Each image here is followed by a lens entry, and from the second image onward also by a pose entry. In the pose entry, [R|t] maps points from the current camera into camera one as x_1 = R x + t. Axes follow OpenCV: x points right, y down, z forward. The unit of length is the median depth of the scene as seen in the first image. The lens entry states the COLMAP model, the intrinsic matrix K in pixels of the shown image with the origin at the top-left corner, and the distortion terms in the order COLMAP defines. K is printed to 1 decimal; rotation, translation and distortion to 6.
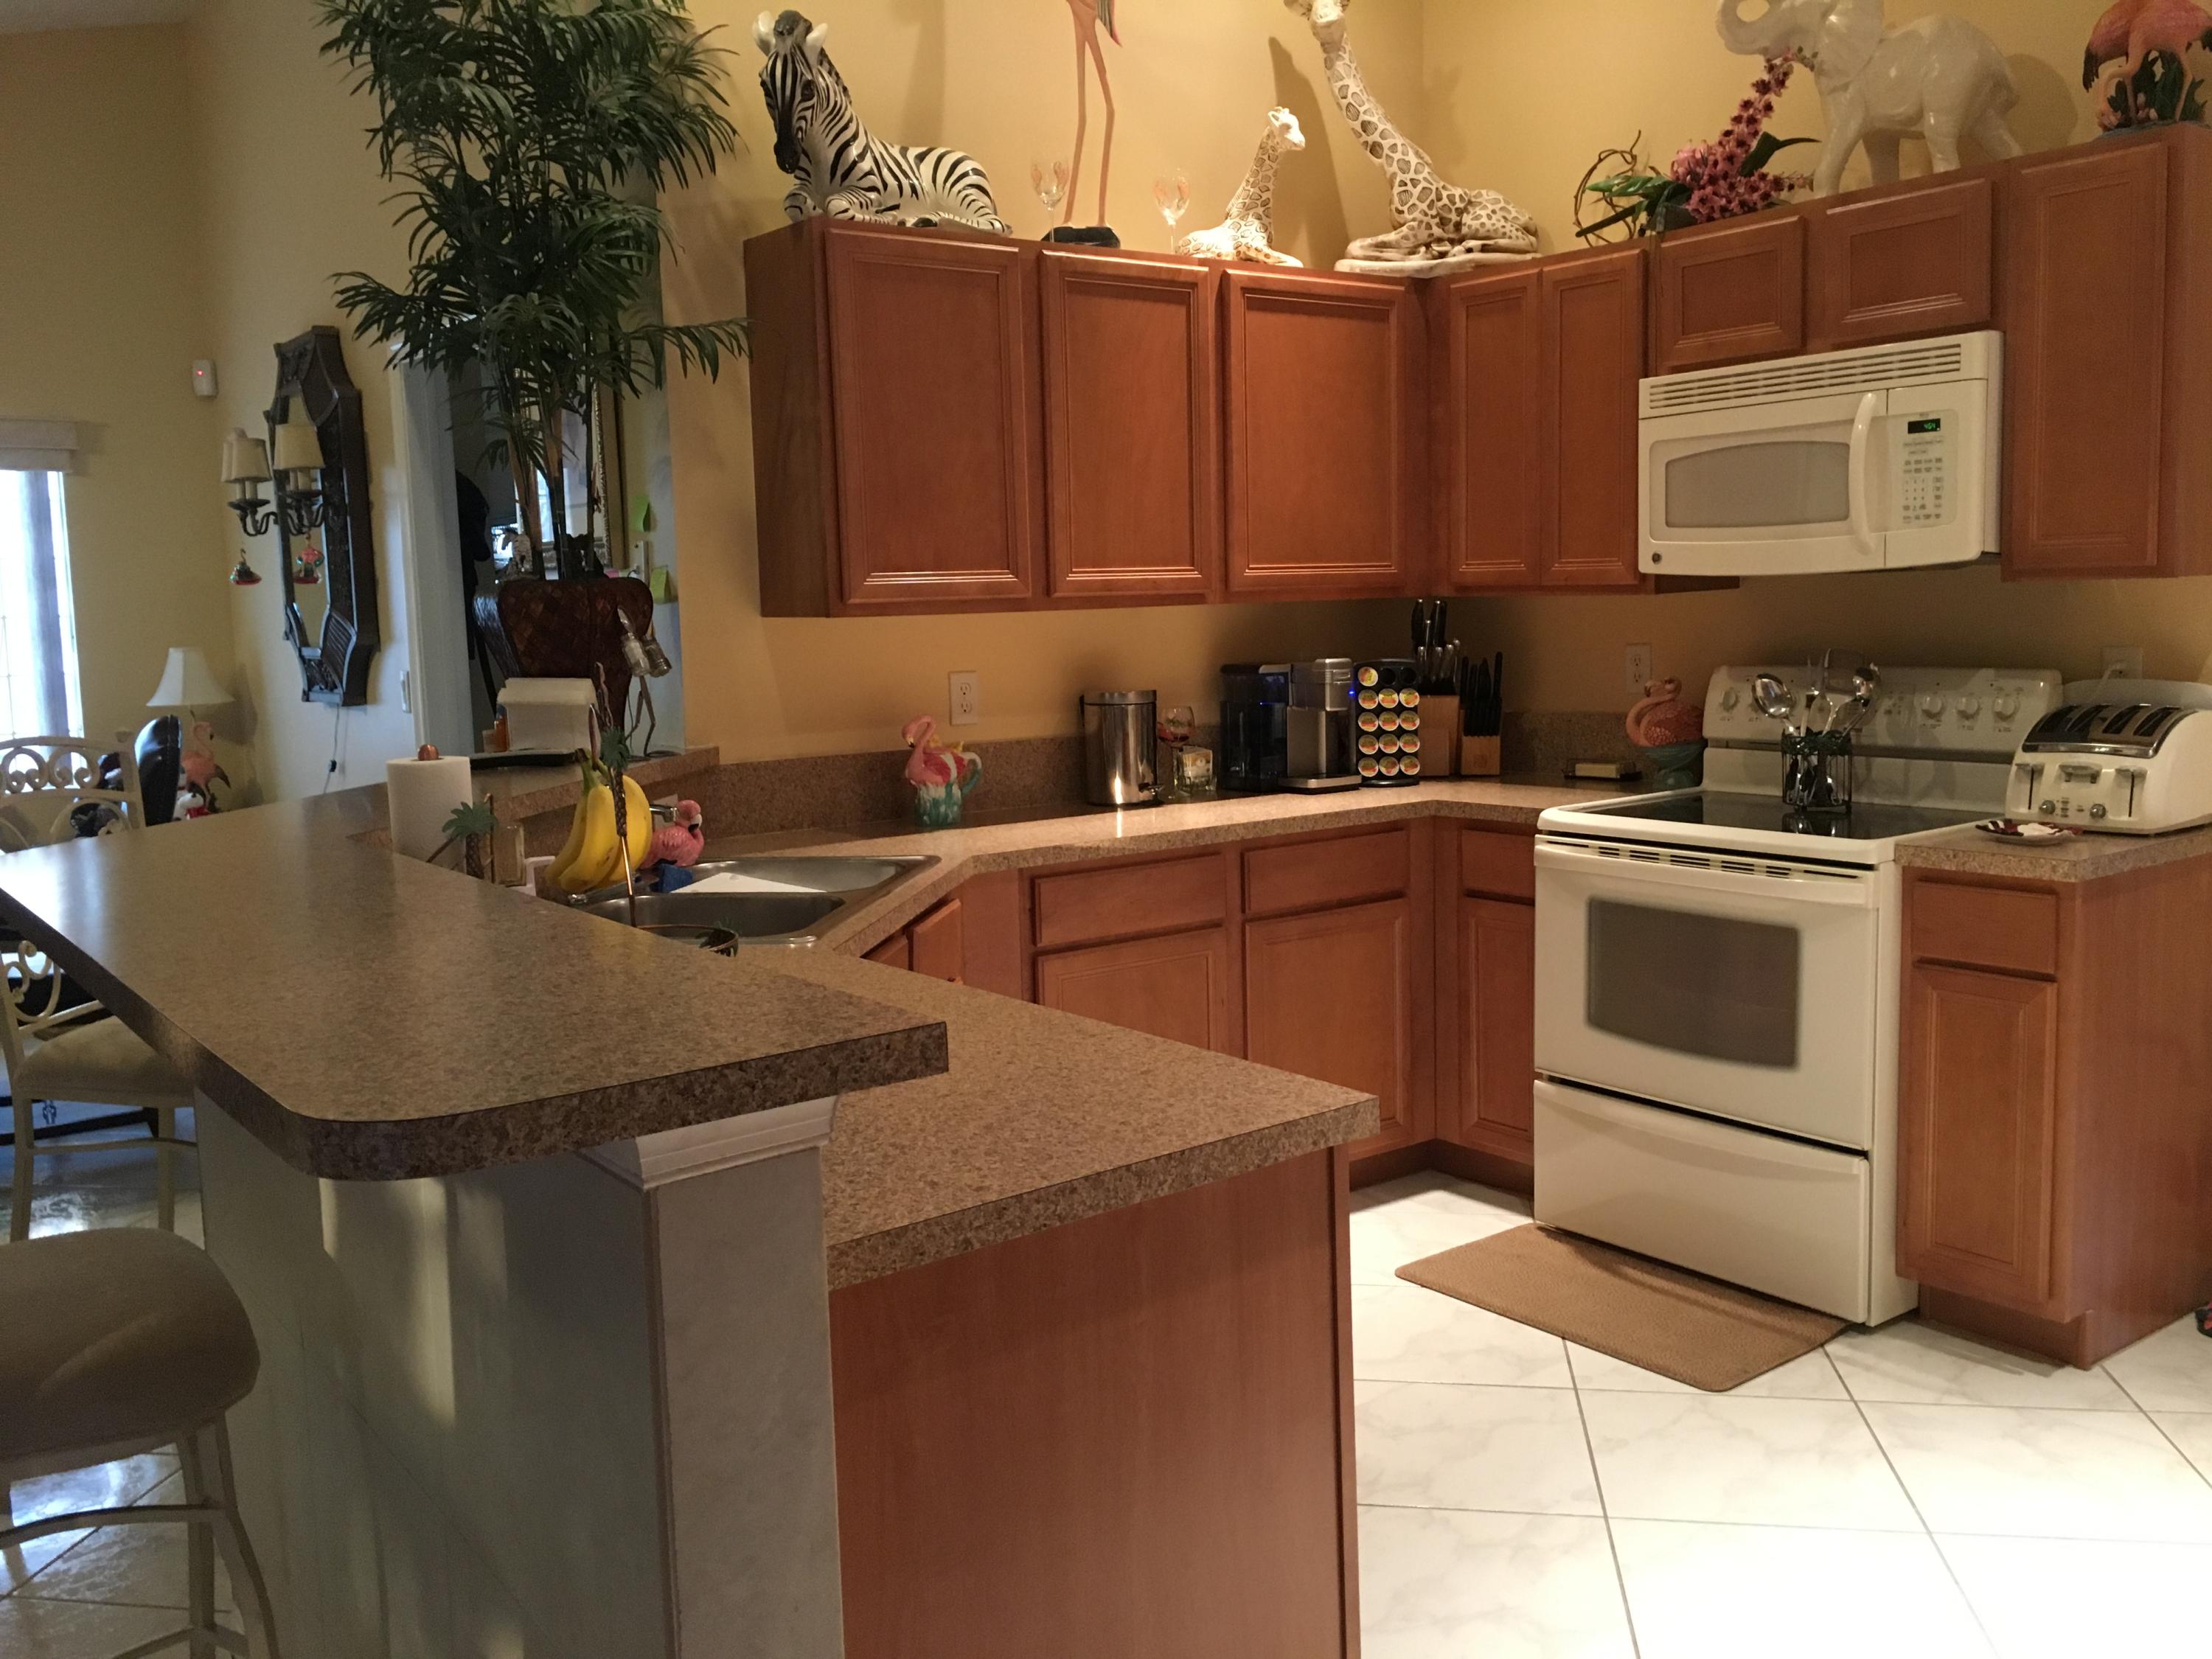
lens RADIAL K [[1886.1, 0, 1104.2], [0, 1886.1, 817.1], [0, 0, 1]] dist [0.060541, -0.080944]
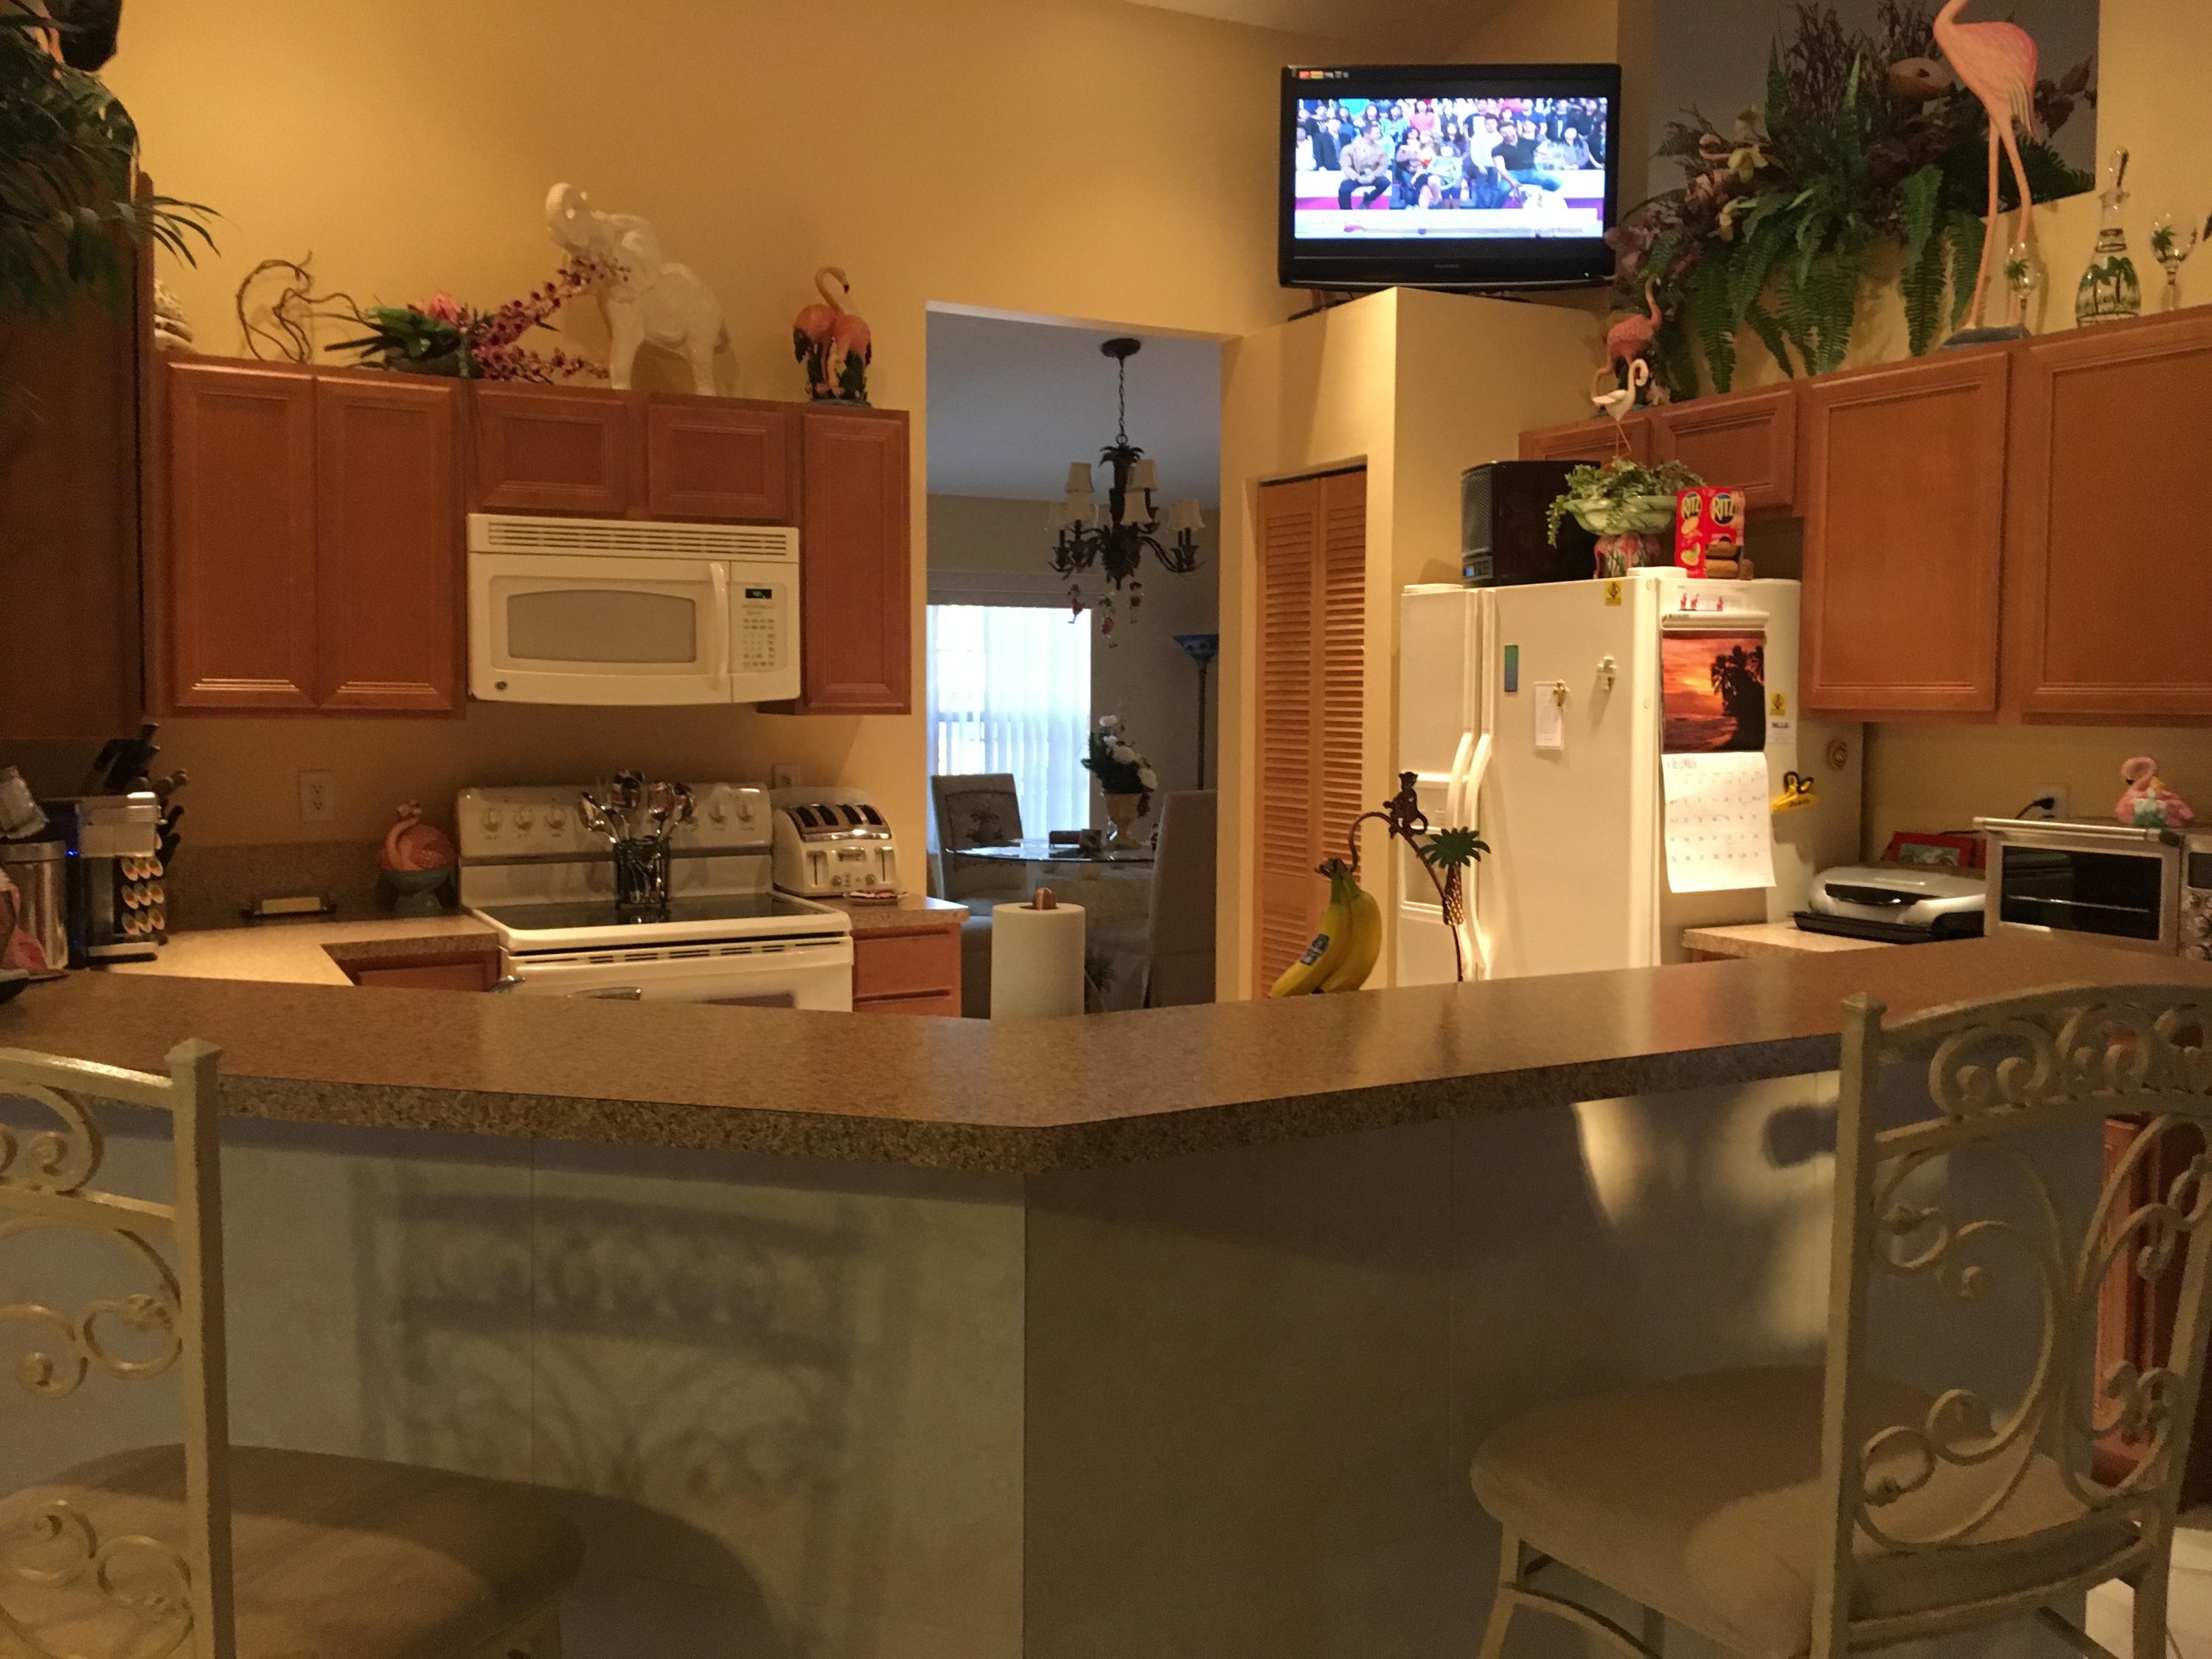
lens RADIAL K [[1886.1, 0, 1104.6], [0, 1886.1, 830.7], [0, 0, 1]] dist [0.060541, -0.080944]
pose [[0.145370, -0.045109, 0.988348, -0.749490], [0.109723, 0.993533, 0.029207, -0.054514], [-0.983274, 0.104199, 0.149379, 0.558167]]
